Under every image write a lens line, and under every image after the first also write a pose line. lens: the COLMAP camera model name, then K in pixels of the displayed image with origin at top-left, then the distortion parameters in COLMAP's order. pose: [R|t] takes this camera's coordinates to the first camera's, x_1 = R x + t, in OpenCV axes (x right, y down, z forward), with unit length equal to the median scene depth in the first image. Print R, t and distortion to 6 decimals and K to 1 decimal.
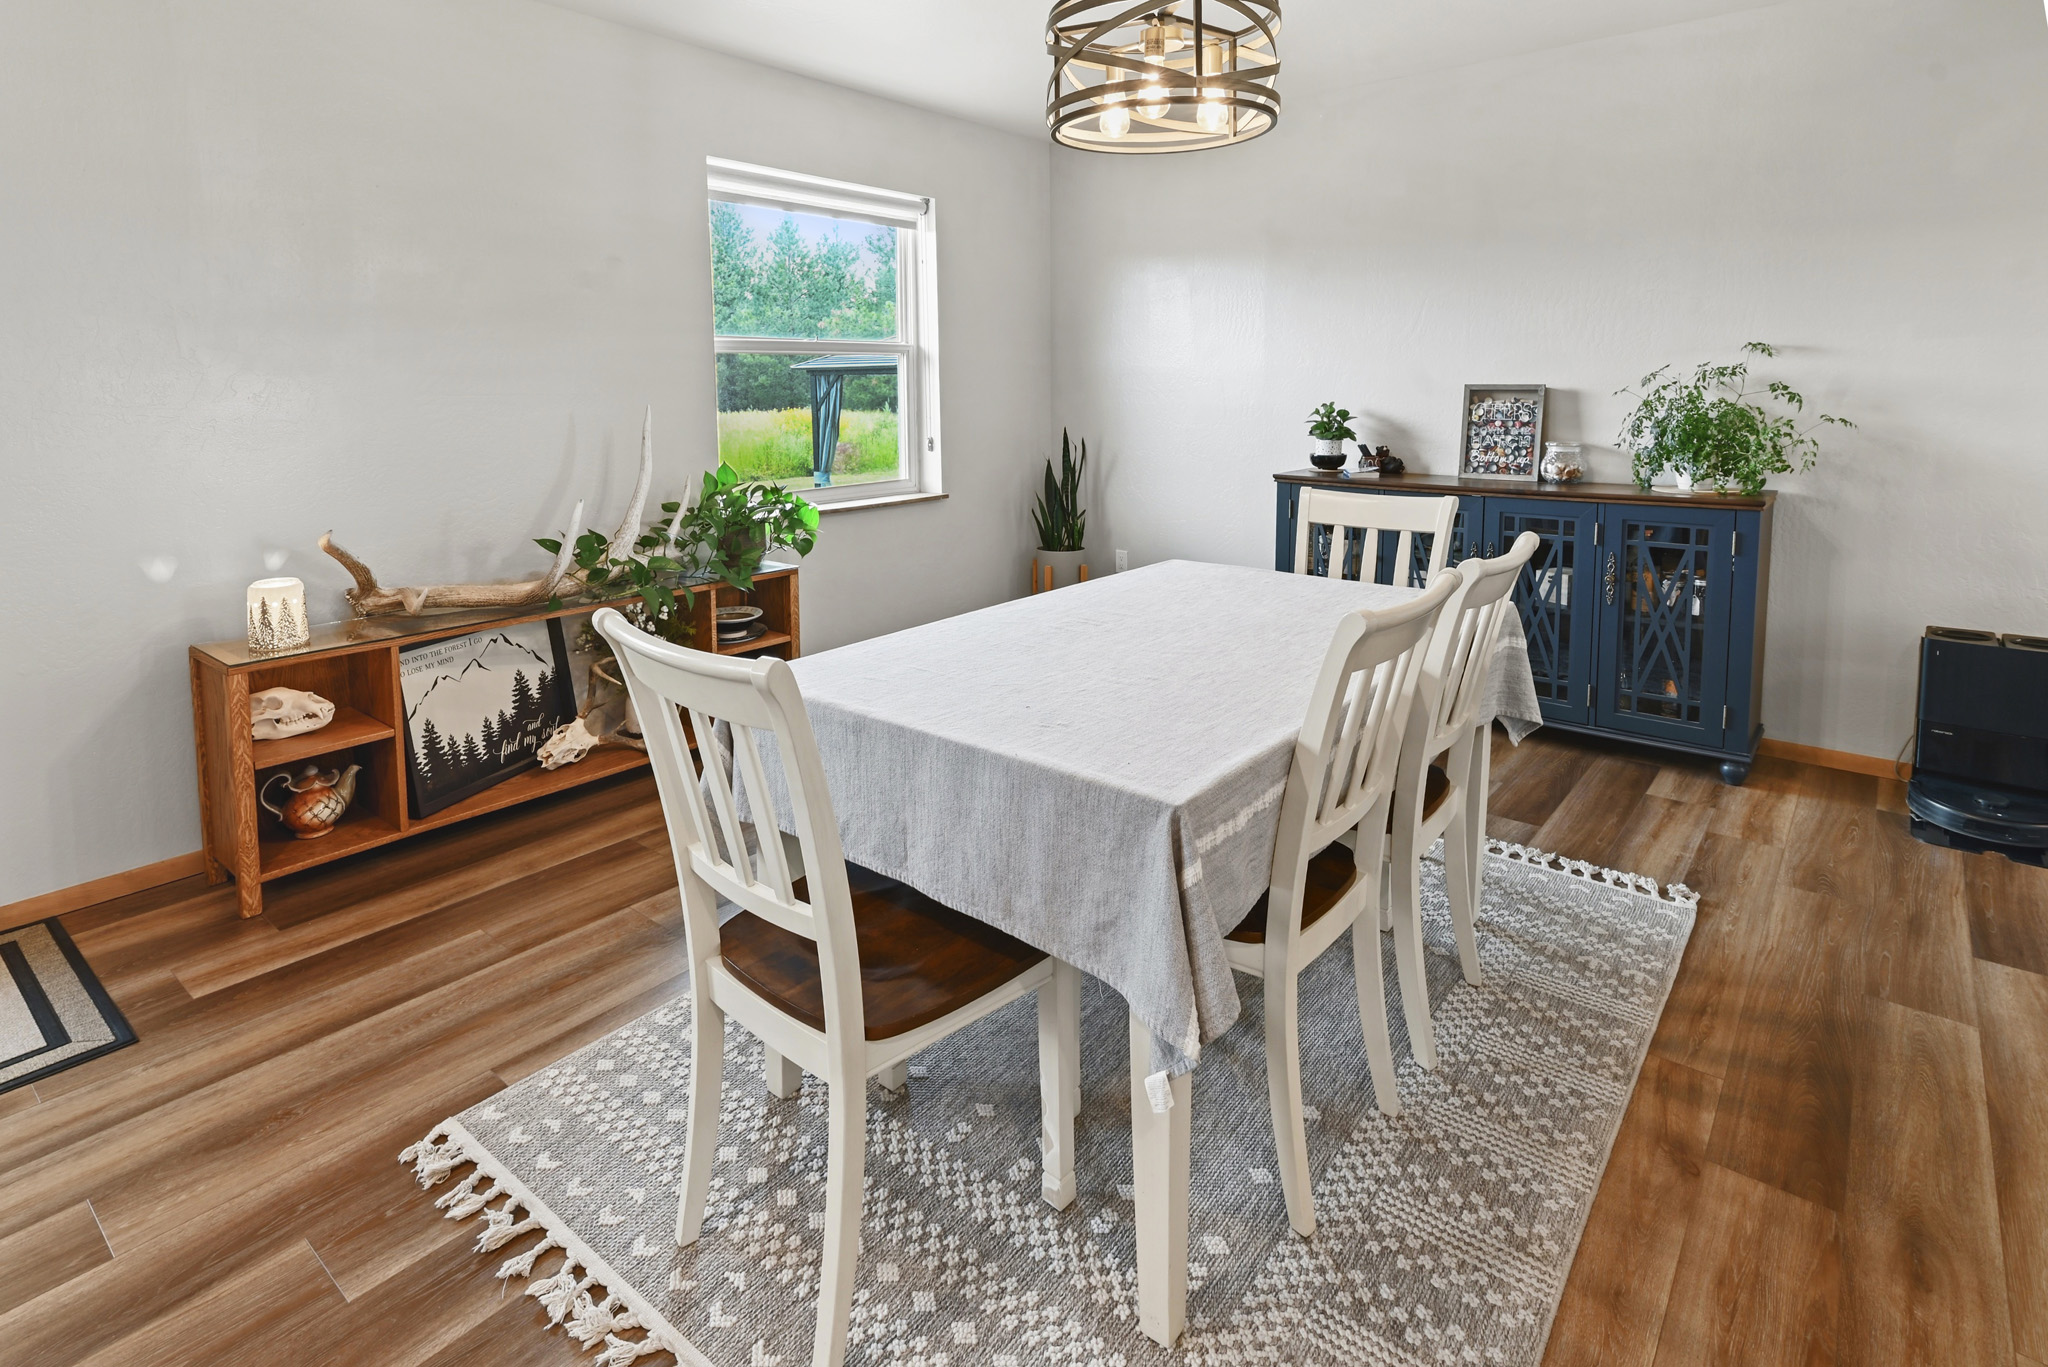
lens RADIAL K [[1027.8, 0, 1024.0], [0, 1027.8, 683.5], [0, 0, 1]] dist [0.018896, 0.000287]
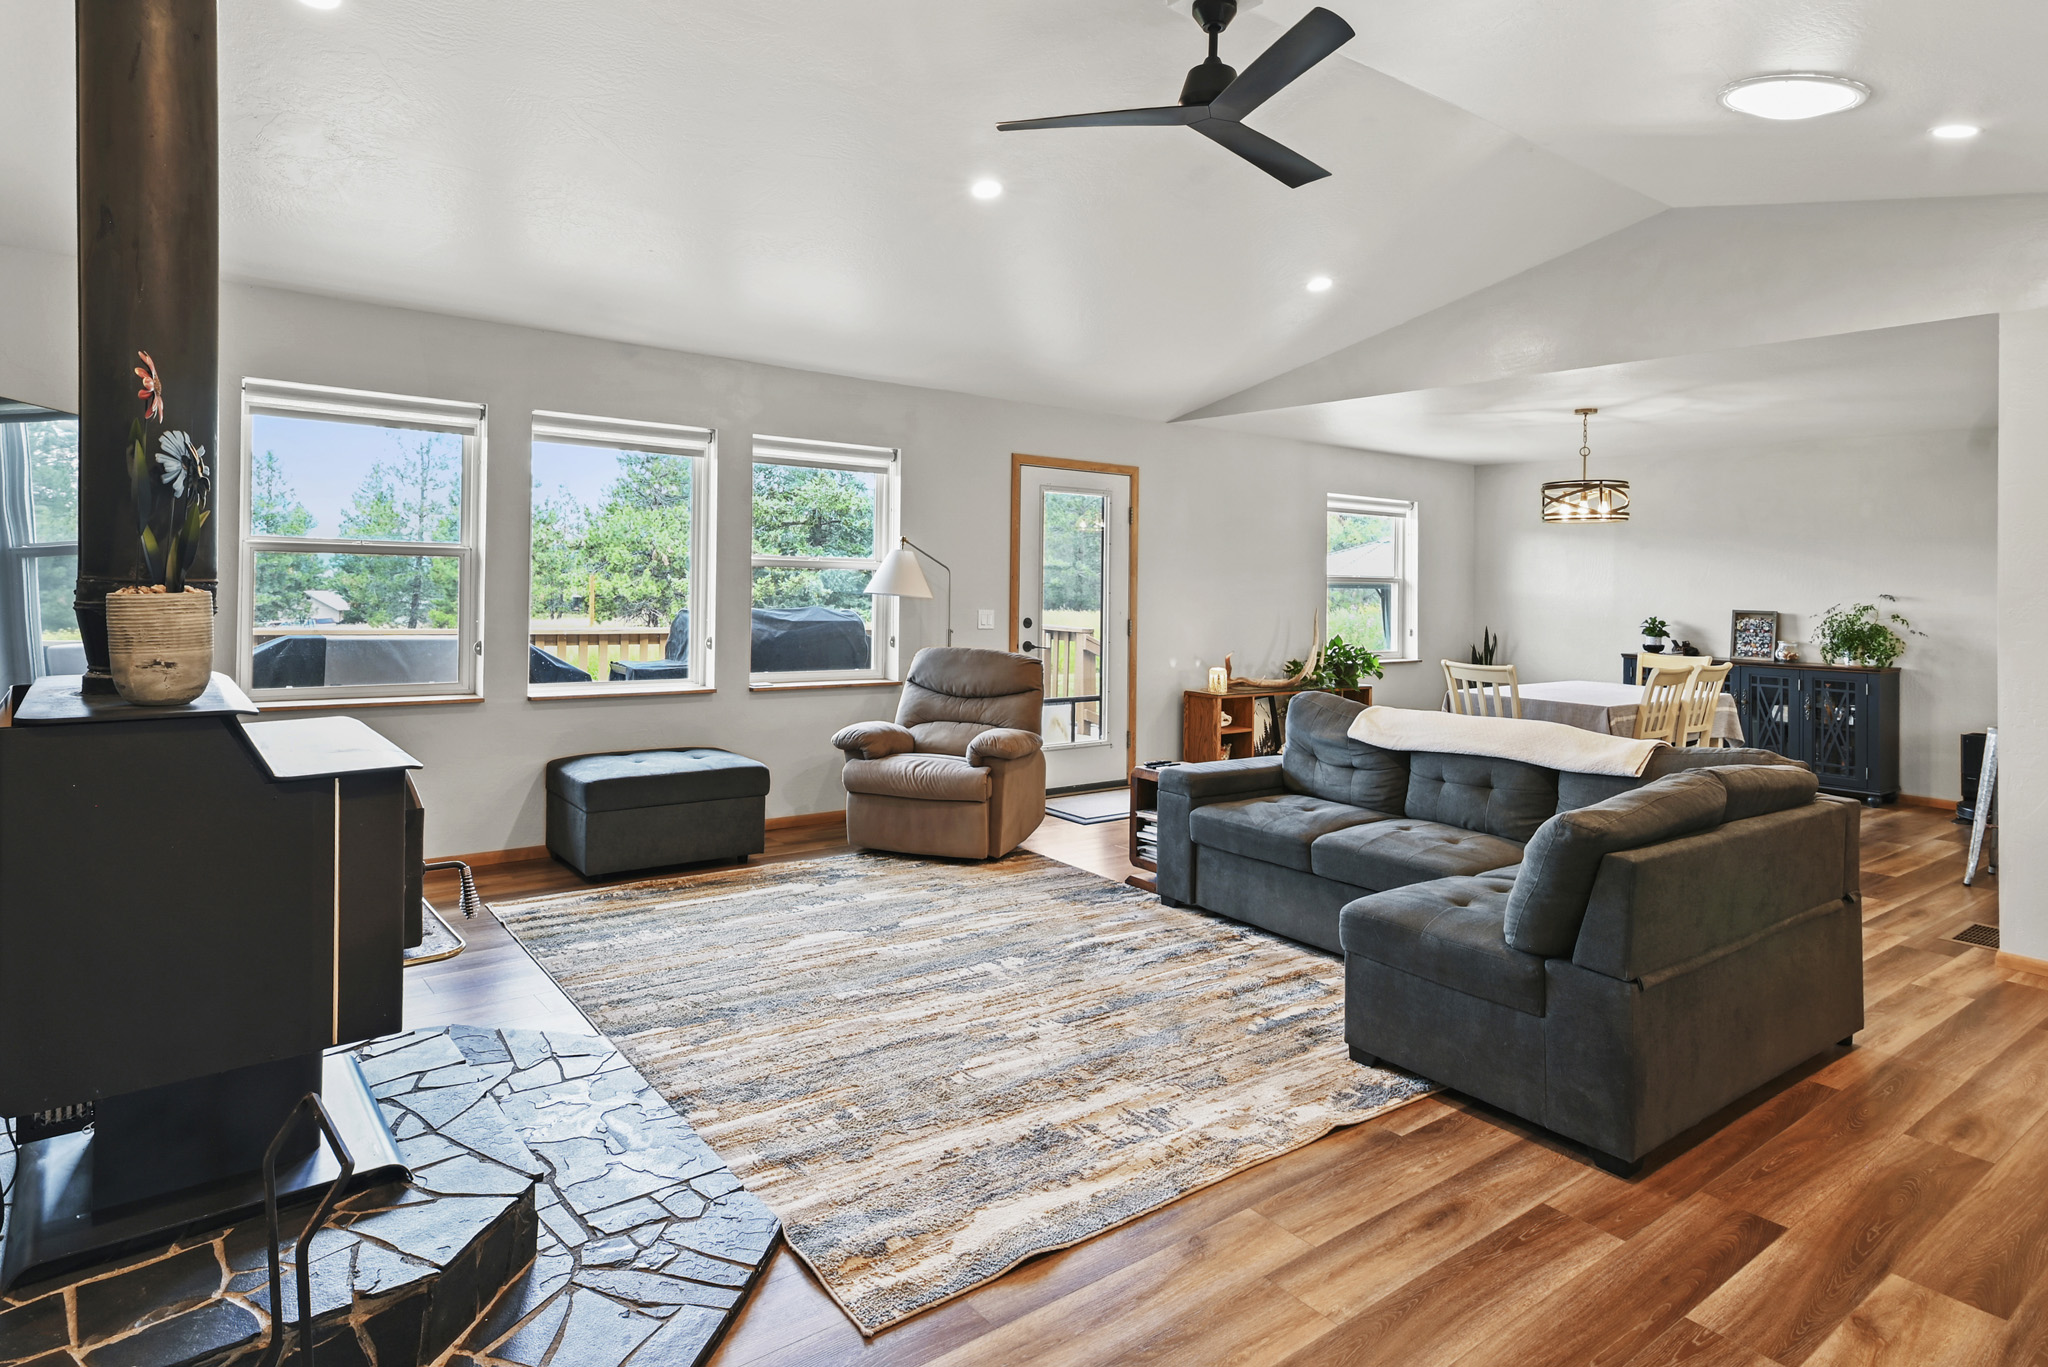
lens RADIAL K [[1146.3, 0, 1086.3], [0, 1146.3, 672.0], [0, 0, 1]] dist [0.024208, 0.000841]
pose [[0.982046, 0.041471, -0.184025, -0.368329], [-0.079042, 0.976231, -0.201804, 0.373732], [0.171282, 0.212727, 0.961982, -1.325406]]
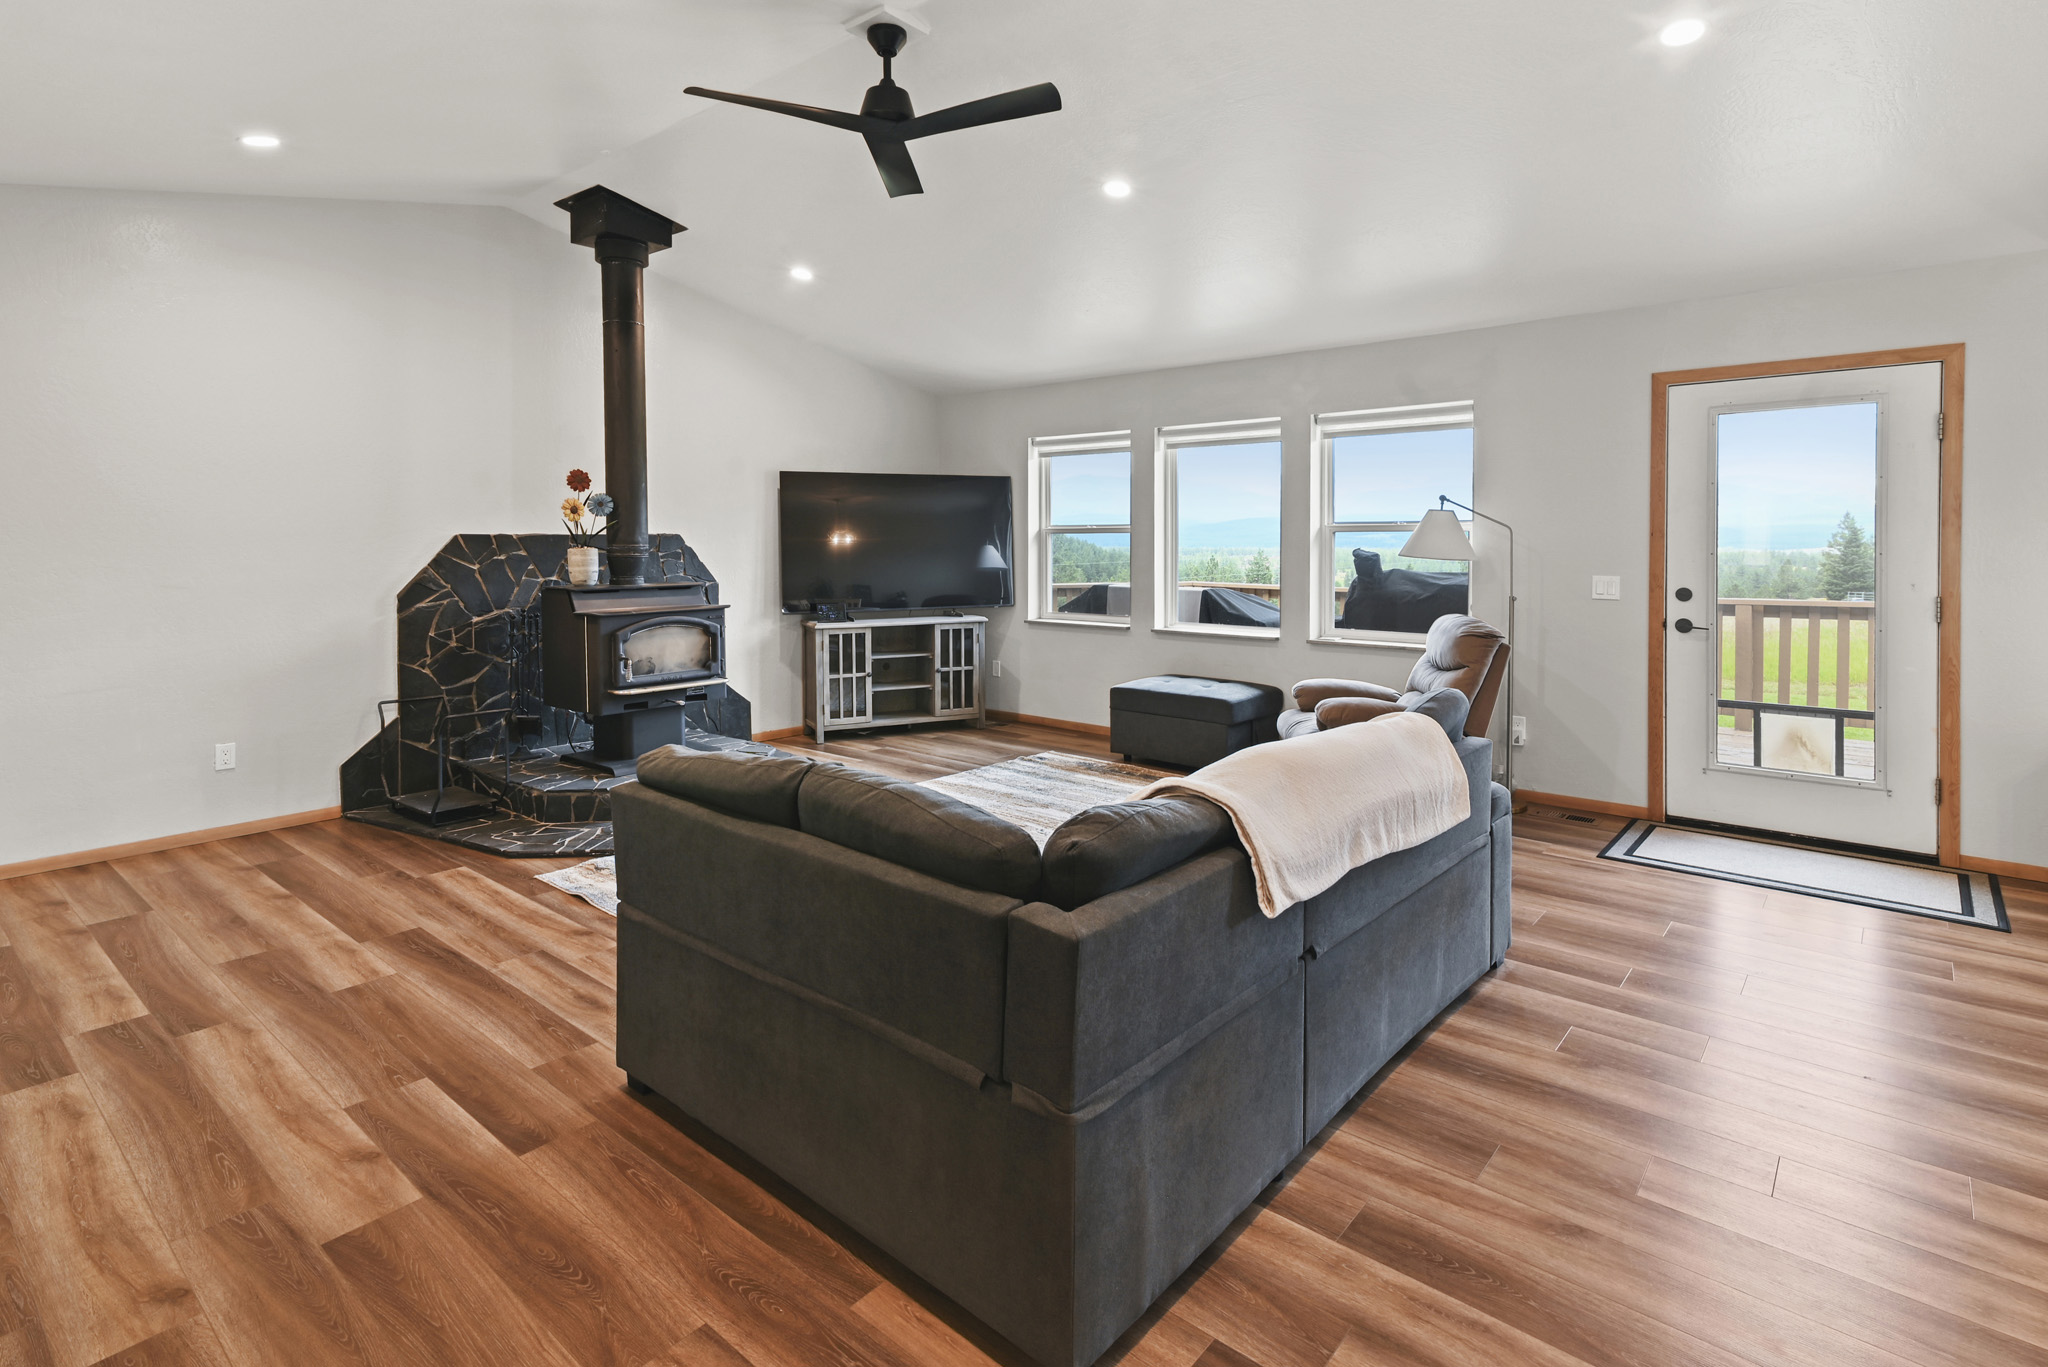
lens RADIAL K [[1027.8, 0, 1024.0], [0, 1027.8, 683.5], [0, 0, 1]] dist [0.018896, 0.000287]
pose [[-0.015708, 0.140348, -0.989978, 0.448446], [-0.283424, 0.948865, 0.139017, 0.096480], [0.958866, 0.282768, 0.024874, -0.387399]]
